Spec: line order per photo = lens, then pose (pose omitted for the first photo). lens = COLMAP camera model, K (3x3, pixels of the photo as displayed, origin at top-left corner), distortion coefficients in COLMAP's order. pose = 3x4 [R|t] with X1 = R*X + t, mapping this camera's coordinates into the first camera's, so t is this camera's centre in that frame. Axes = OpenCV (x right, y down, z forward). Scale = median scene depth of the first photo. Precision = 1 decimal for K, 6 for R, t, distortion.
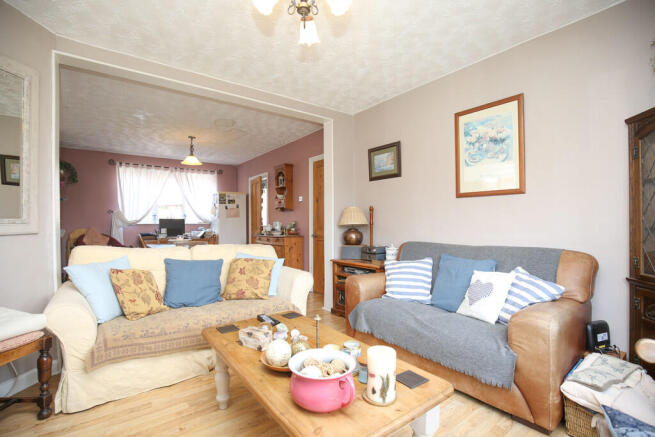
lens RADIAL K [[302.7, 0, 326.0], [0, 302.7, 220.1], [0, 0, 1]] dist [-0.015007, -0.000966]
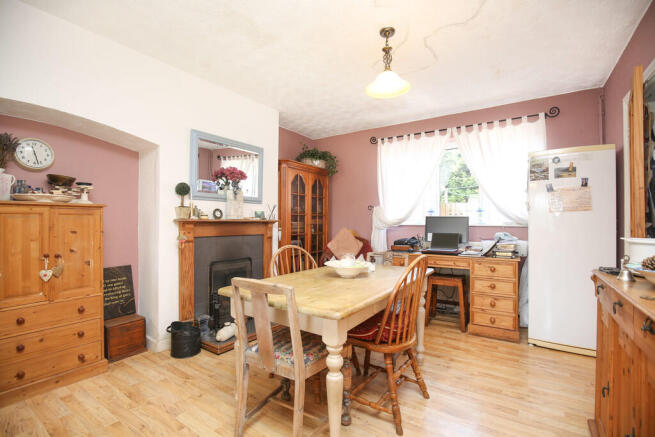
lens RADIAL K [[302.7, 0, 326.6], [0, 302.7, 219.5], [0, 0, 1]] dist [-0.015007, -0.000966]
pose [[0.331374, 0.000765, -0.943499, -0.042029], [-0.001413, 0.999999, 0.000314, 0.002037], [0.943498, 0.001229, 0.331375, 0.573285]]
